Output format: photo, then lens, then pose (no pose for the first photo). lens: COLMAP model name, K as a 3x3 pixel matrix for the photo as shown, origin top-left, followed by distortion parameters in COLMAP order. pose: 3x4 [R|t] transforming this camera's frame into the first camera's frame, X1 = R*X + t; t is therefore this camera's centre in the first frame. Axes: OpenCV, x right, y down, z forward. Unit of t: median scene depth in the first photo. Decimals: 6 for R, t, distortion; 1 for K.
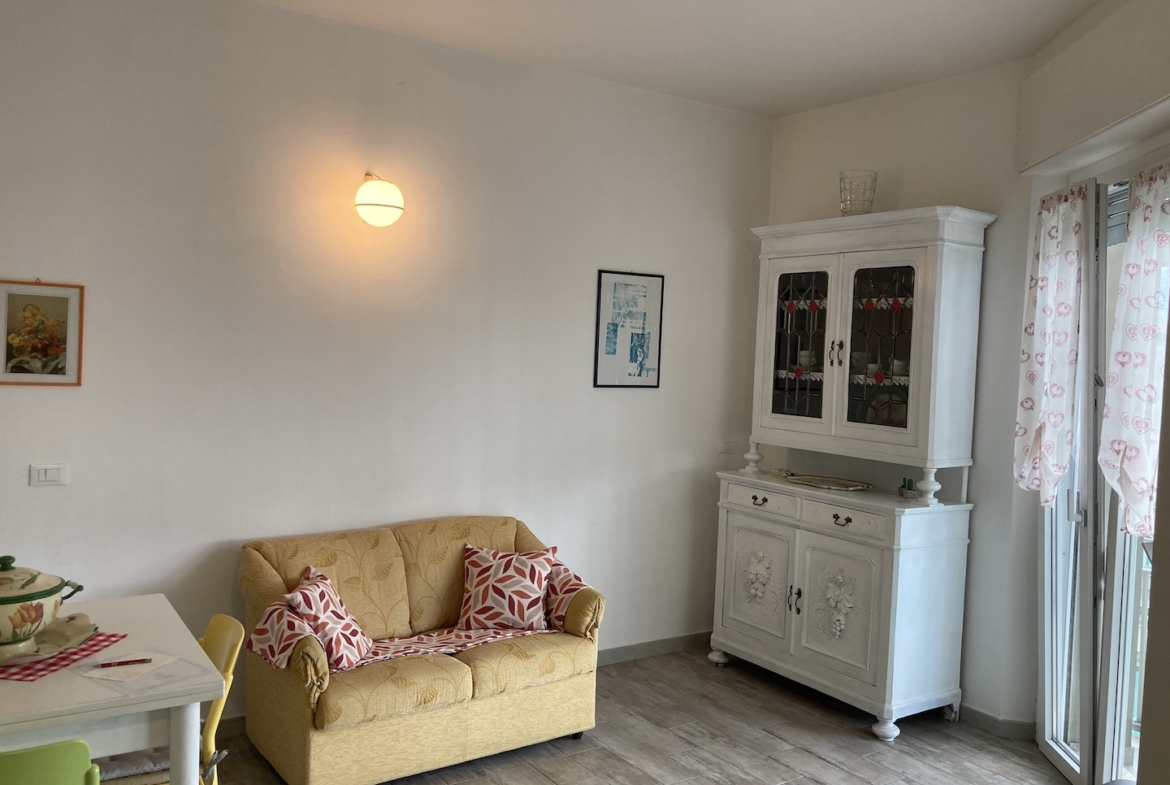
lens RADIAL K [[958.4, 0, 548.0], [0, 958.4, 364.9], [0, 0, 1]] dist [0.052202, -0.068199]
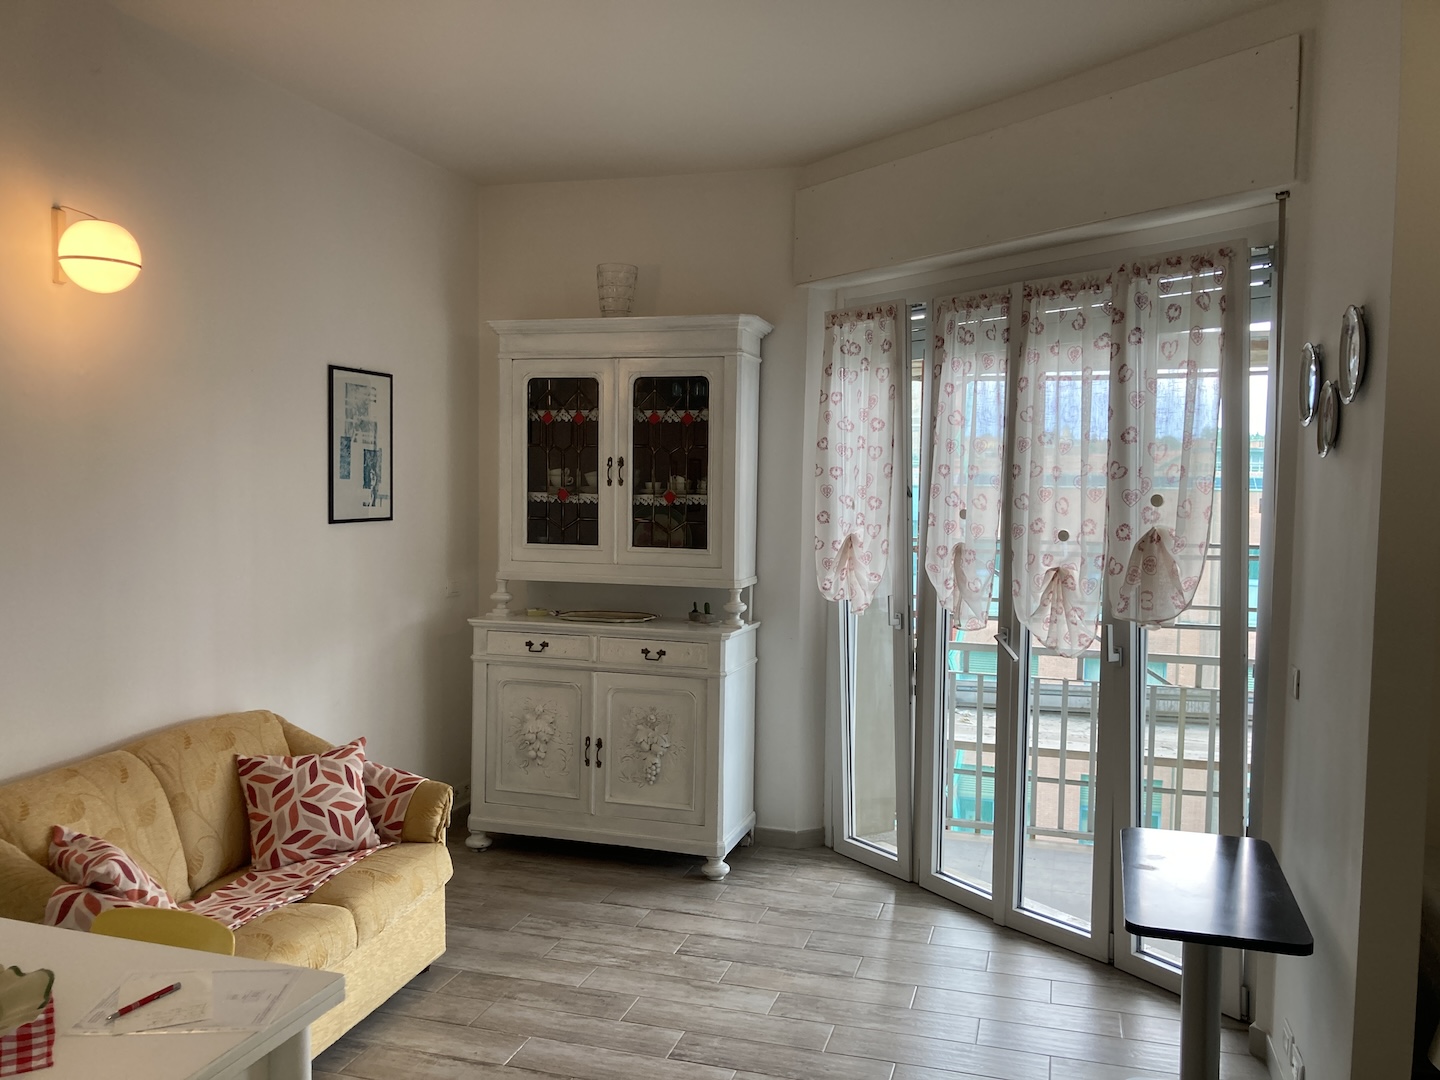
lens RADIAL K [[1187.5, 0, 722.5], [0, 1187.5, 531.0], [0, 0, 1]] dist [0.056520, -0.064188]
pose [[0.775814, -0.055338, 0.628530, -0.357667], [0.027335, 0.998159, 0.054142, -0.014995], [-0.630369, -0.024823, 0.775899, 0.097991]]
